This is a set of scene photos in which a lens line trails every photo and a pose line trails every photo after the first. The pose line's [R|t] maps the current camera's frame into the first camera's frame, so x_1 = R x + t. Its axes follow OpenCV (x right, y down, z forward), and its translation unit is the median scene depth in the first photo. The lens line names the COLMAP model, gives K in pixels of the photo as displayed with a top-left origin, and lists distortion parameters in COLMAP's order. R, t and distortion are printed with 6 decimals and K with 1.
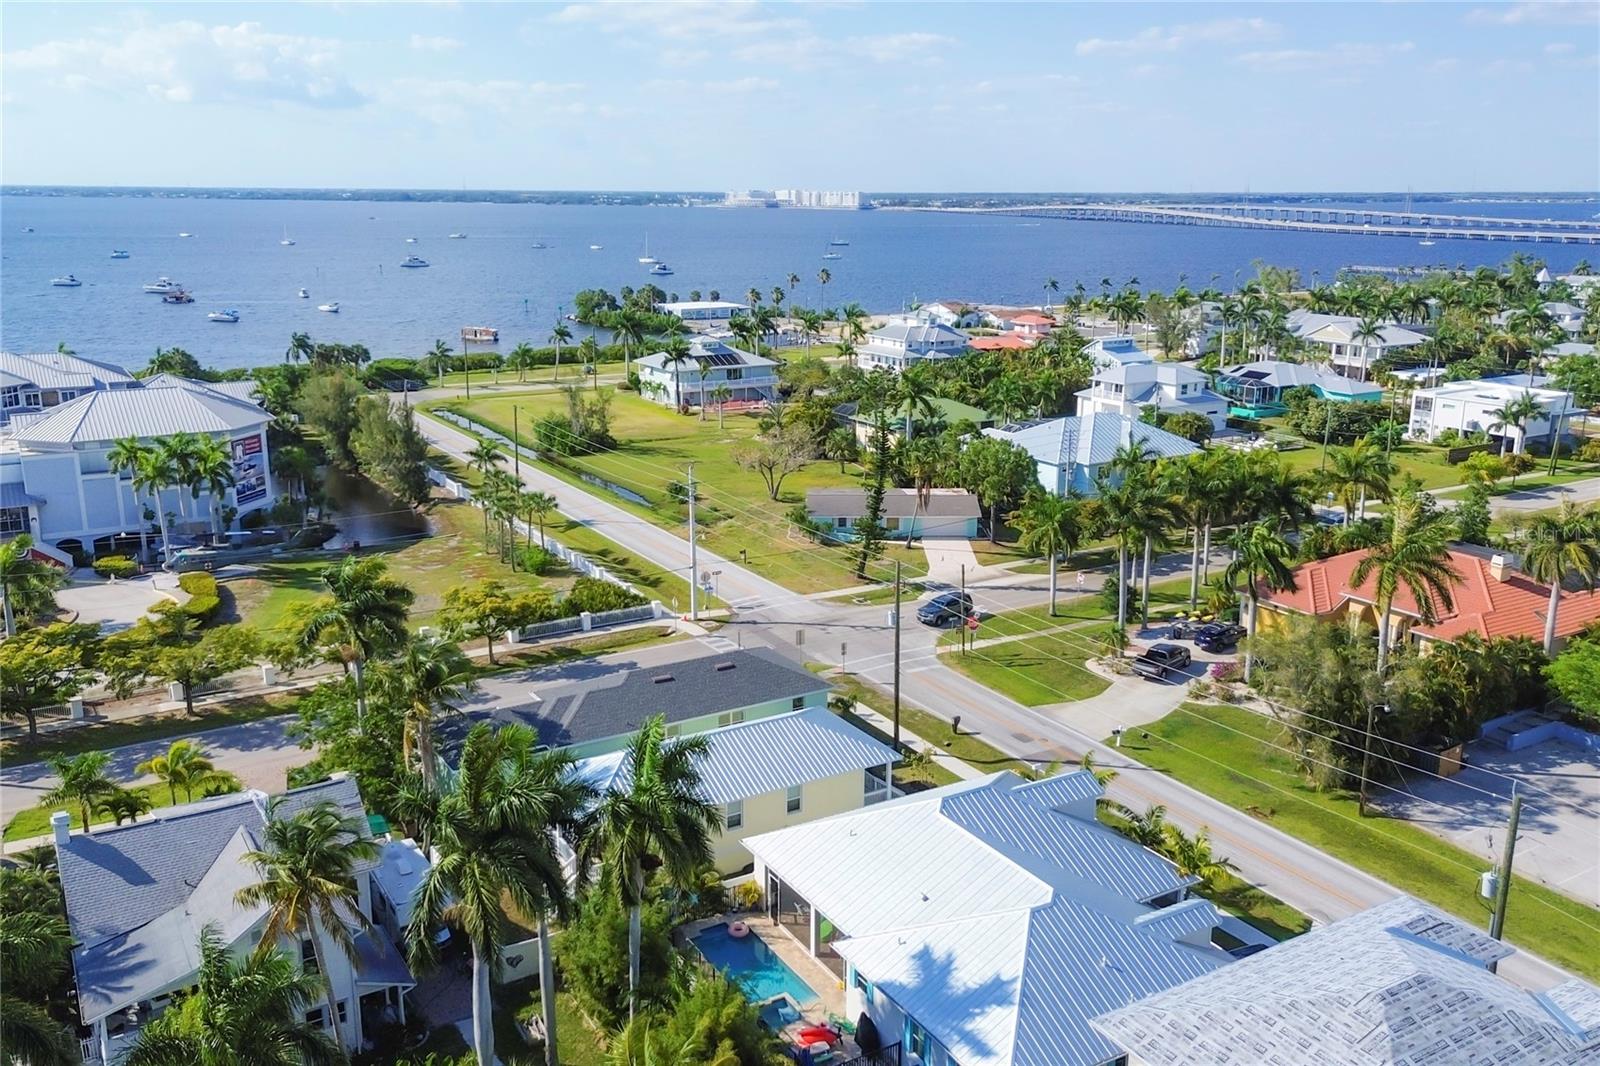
lens RADIAL K [[1342.3, 0, 803.0], [0, 1342.3, 522.6], [0, 0, 1]] dist [0.149555, -0.270345]
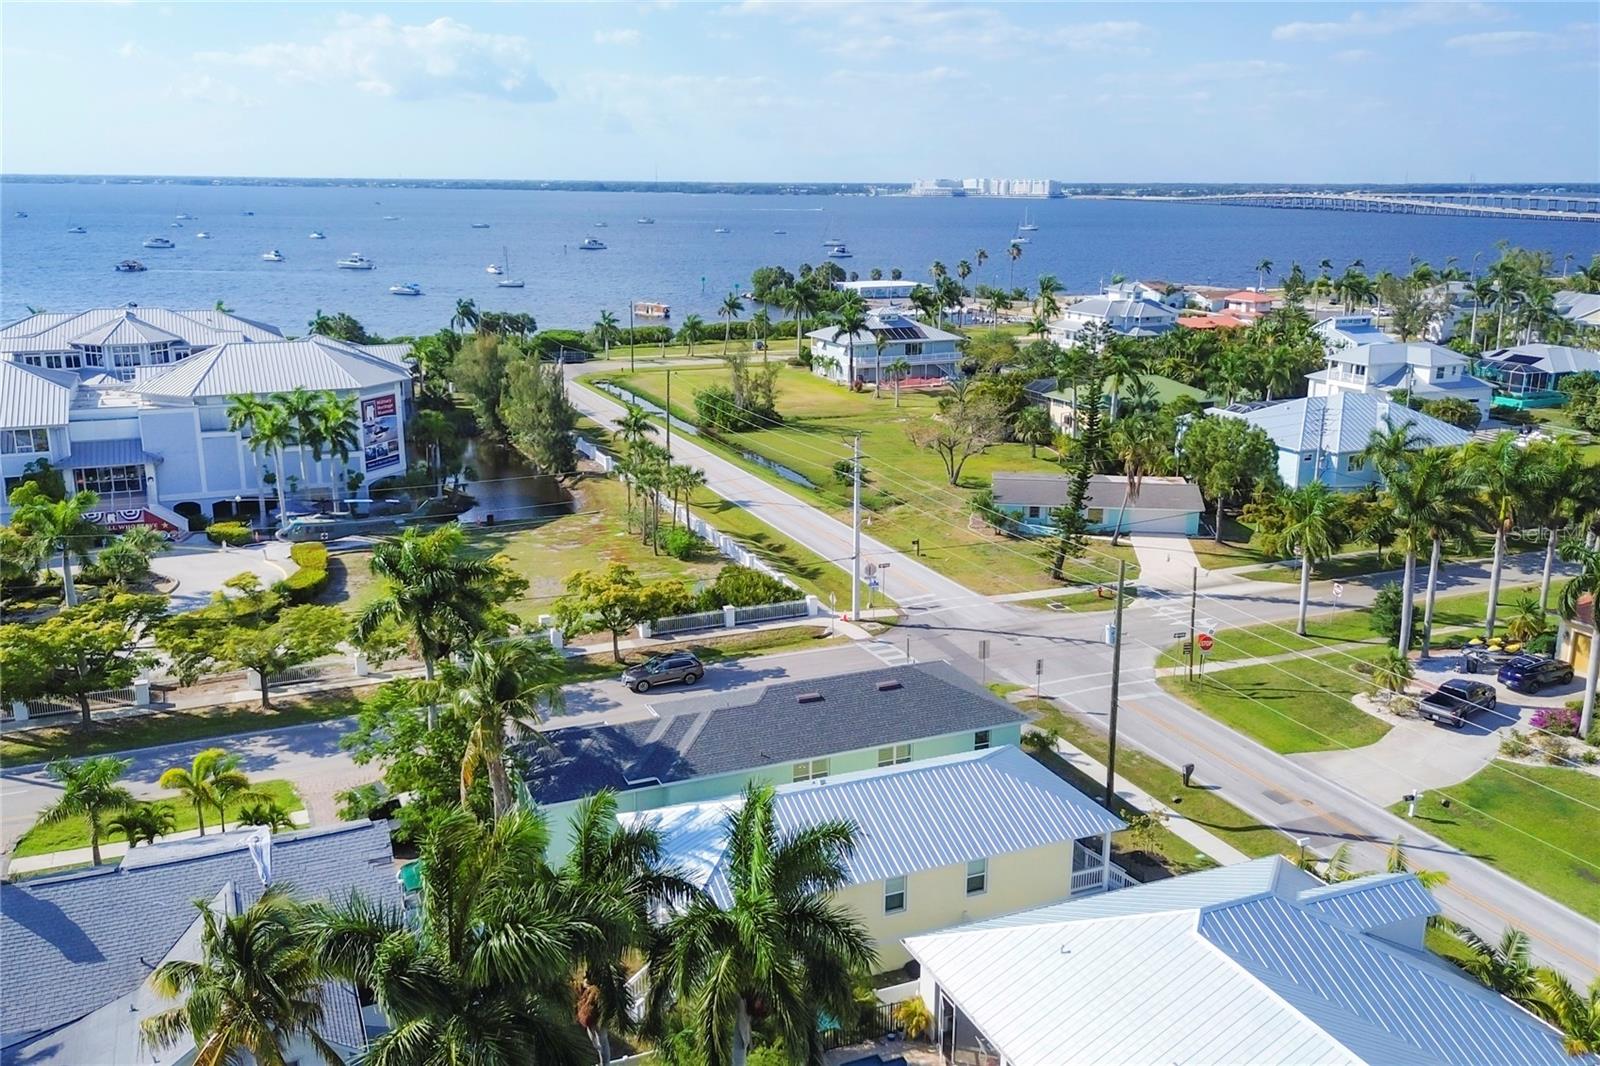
lens RADIAL K [[1342.3, 0, 803.0], [0, 1342.3, 522.6], [0, 0, 1]] dist [0.149555, -0.270345]
pose [[0.991096, 0.033966, -0.128743, -0.005751], [-0.033242, 0.999417, 0.007765, 0.004502], [0.128932, -0.003416, 0.991648, 0.124590]]
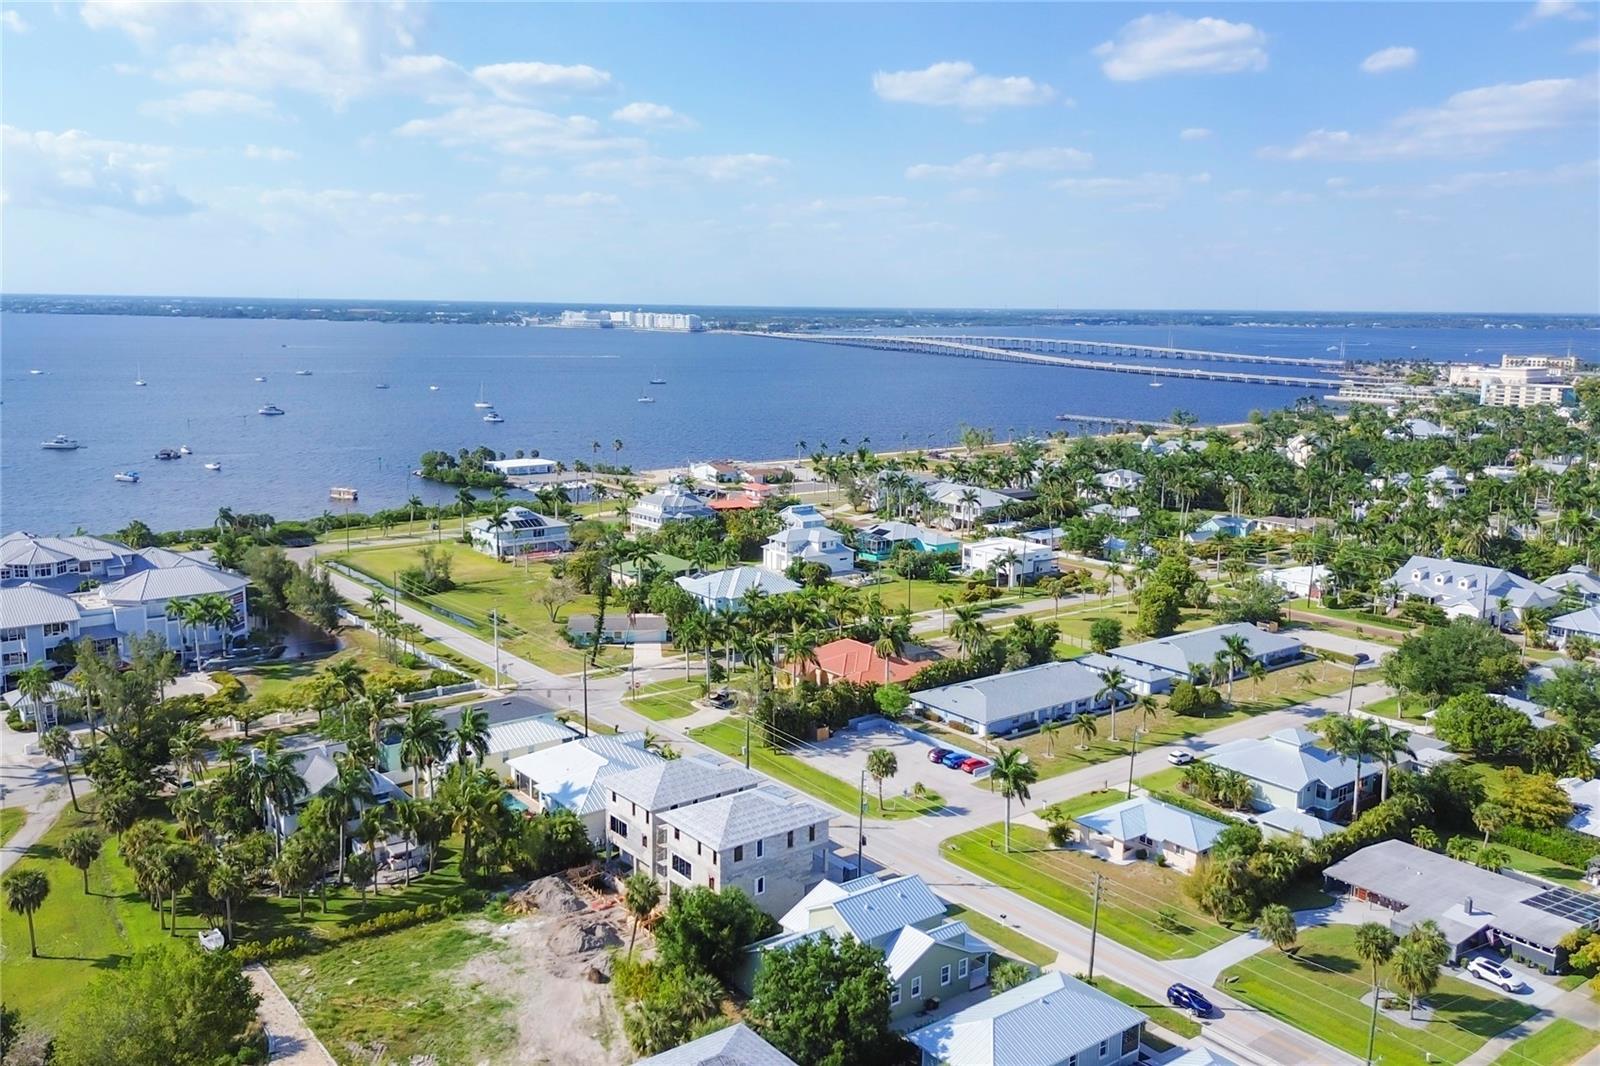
lens RADIAL K [[1342.3, 0, 803.0], [0, 1342.3, 522.6], [0, 0, 1]] dist [0.149555, -0.270345]
pose [[0.993252, -0.010138, 0.115532, 0.100574], [0.019056, 0.996899, -0.076352, -0.006335], [-0.114400, 0.078038, 0.990365, -0.752448]]
